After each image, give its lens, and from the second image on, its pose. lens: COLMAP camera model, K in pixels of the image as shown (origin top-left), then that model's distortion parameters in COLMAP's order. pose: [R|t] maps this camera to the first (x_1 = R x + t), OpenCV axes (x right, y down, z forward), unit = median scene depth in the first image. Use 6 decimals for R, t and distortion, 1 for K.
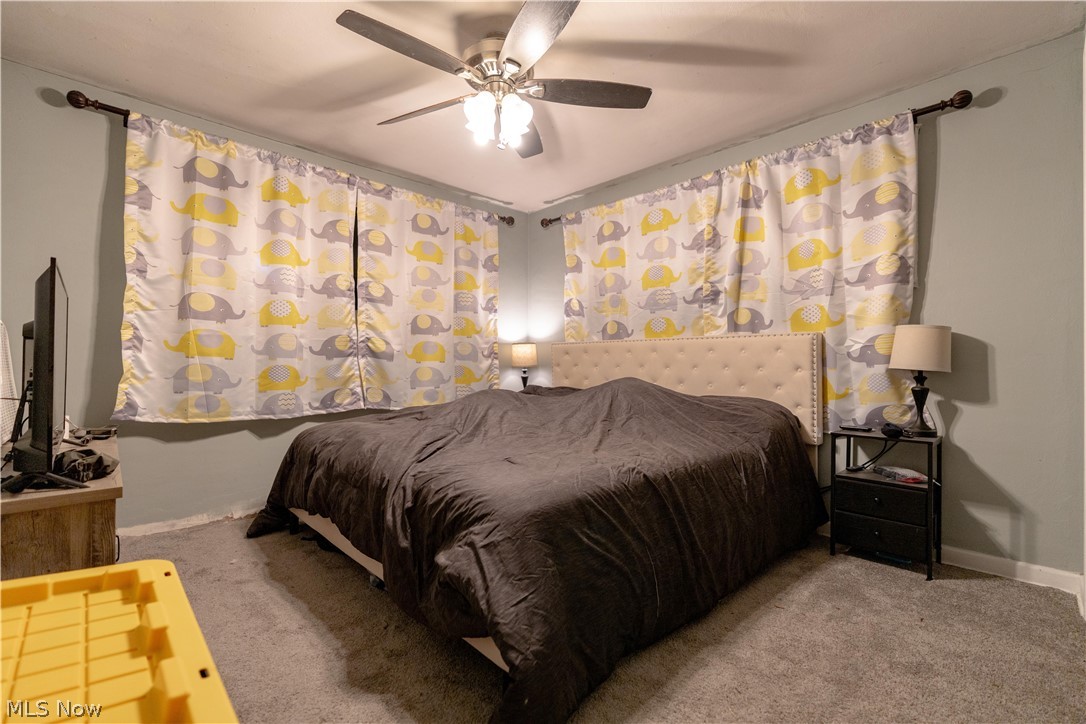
lens RADIAL K [[489.9, 0, 545.7], [0, 489.9, 356.6], [0, 0, 1]] dist [-0.009104, 0.001566]
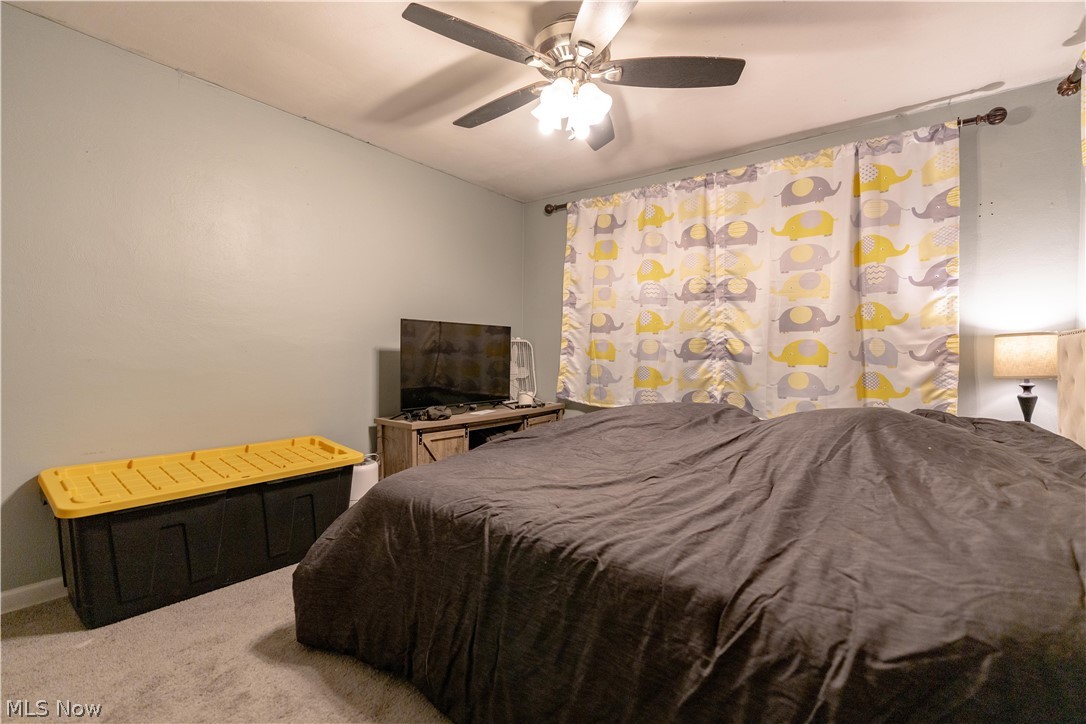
lens RADIAL K [[489.9, 0, 547.1], [0, 489.9, 361.6], [0, 0, 1]] dist [-0.009104, 0.001566]
pose [[0.133527, 0.012107, -0.990971, 0.535763], [0.006247, 0.999895, 0.013058, -0.009811], [0.991026, -0.007934, 0.133437, 0.541158]]
